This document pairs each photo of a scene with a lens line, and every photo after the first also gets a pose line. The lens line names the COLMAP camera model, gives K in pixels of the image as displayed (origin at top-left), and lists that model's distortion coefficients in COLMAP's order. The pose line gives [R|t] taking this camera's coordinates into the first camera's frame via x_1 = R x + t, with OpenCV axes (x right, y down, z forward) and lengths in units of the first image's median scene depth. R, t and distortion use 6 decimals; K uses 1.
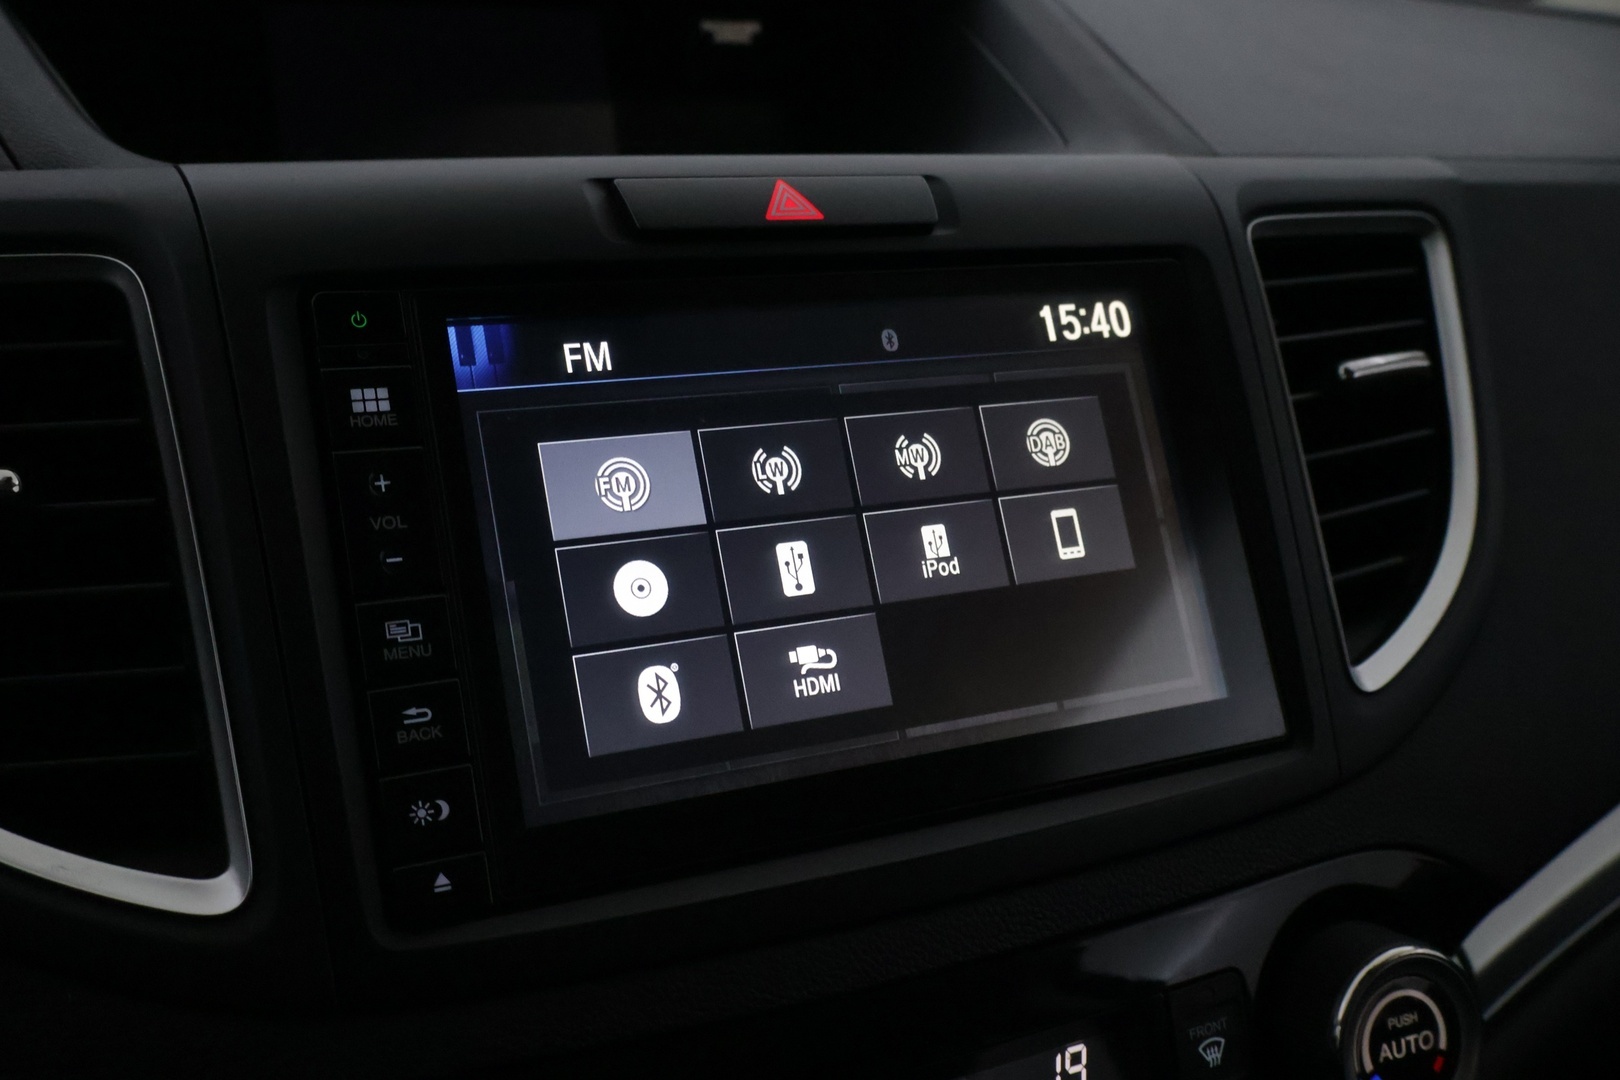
lens RADIAL K [[1673.3, 0, 805.8], [0, 1673.3, 526.5], [0, 0, 1]] dist [0.019070, 0.000000]
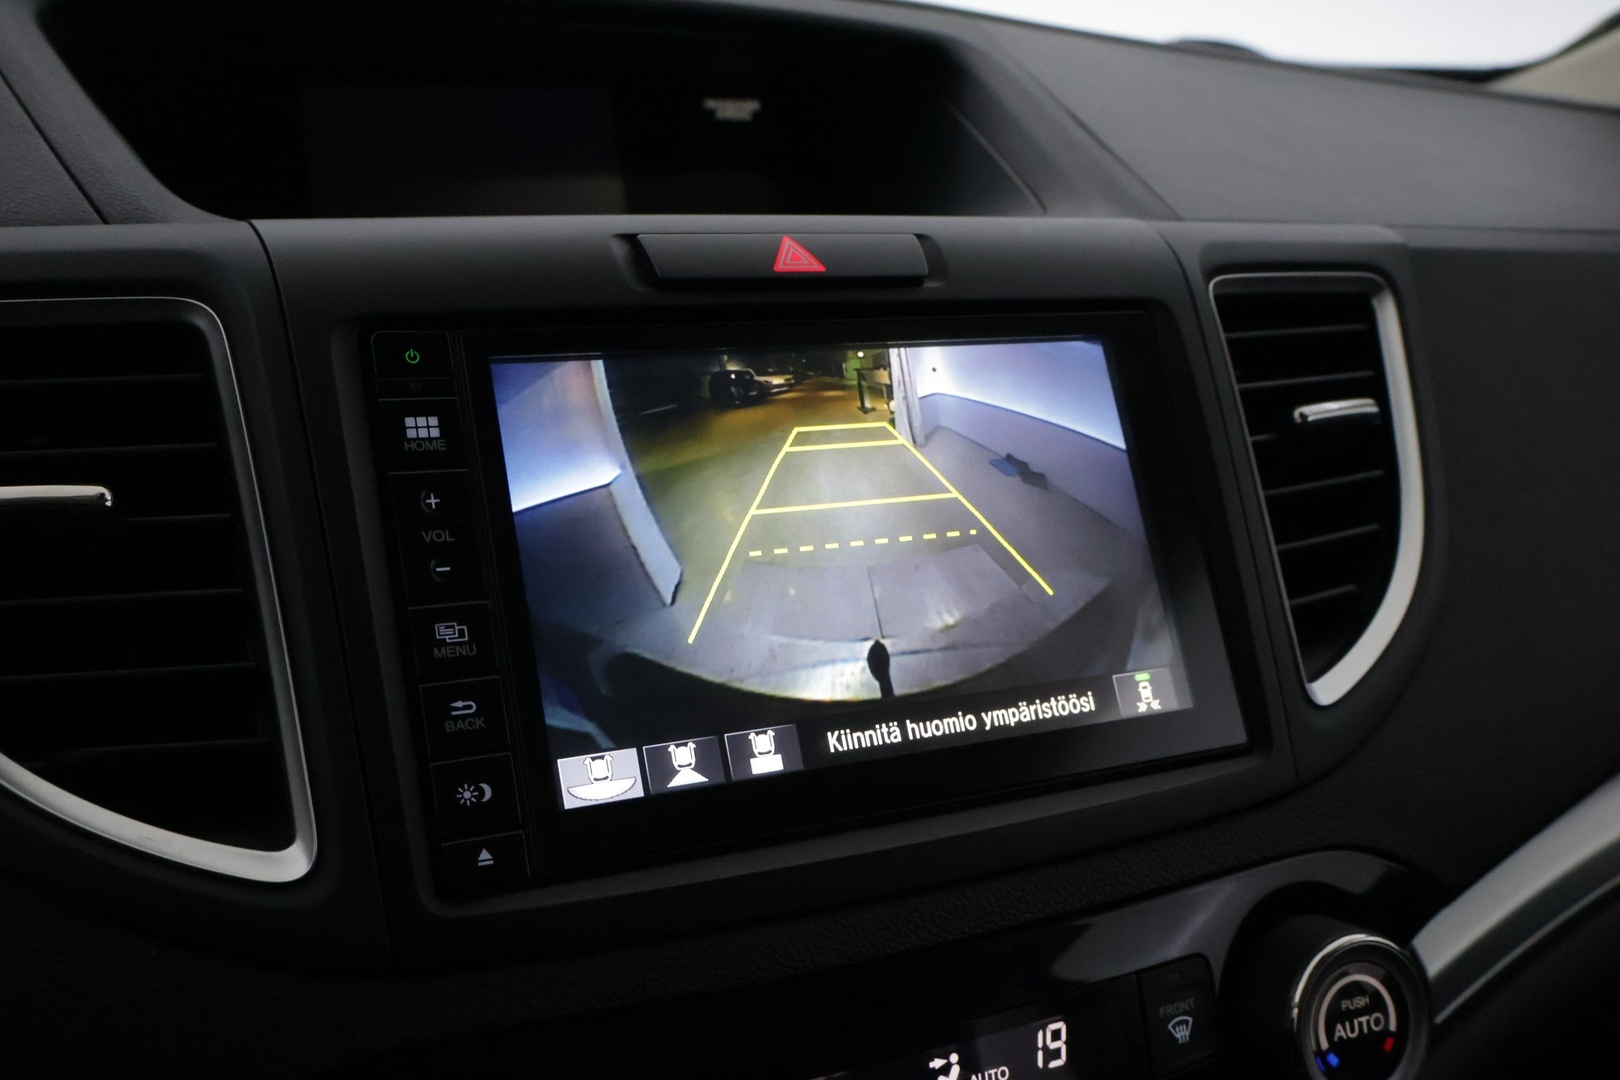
lens RADIAL K [[1673.3, 0, 803.4], [0, 1673.3, 526.2], [0, 0, 1]] dist [0.019070, 0.000000]
pose [[0.999970, 0.002004, 0.007540, -0.012107], [-0.001651, 0.998913, -0.046594, 0.037158], [-0.007625, 0.046580, 0.998885, -0.102685]]
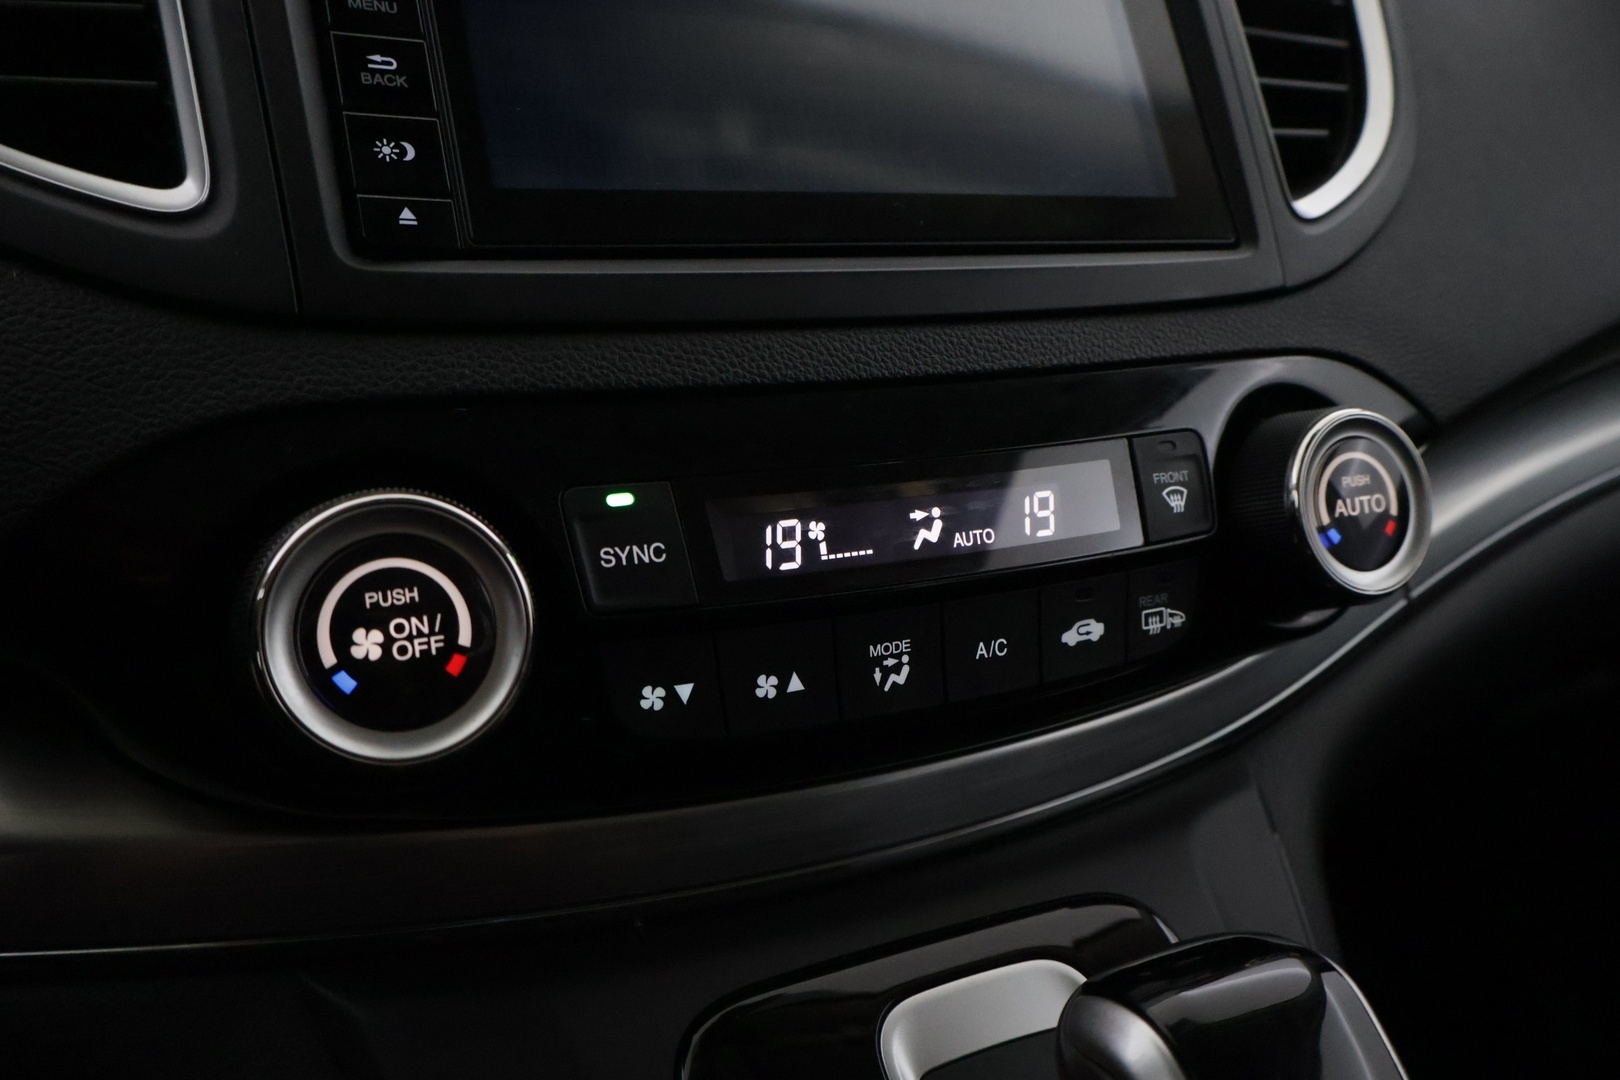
lens RADIAL K [[1428.4, 0, 811.5], [0, 1428.4, 541.0], [0, 0, 1]] dist [-0.001454, 0.017545]
pose [[0.999457, -0.015934, 0.028849, -0.005553], [0.017198, 0.998878, -0.044120, 0.371831], [-0.028113, 0.044592, 0.998610, 0.136085]]
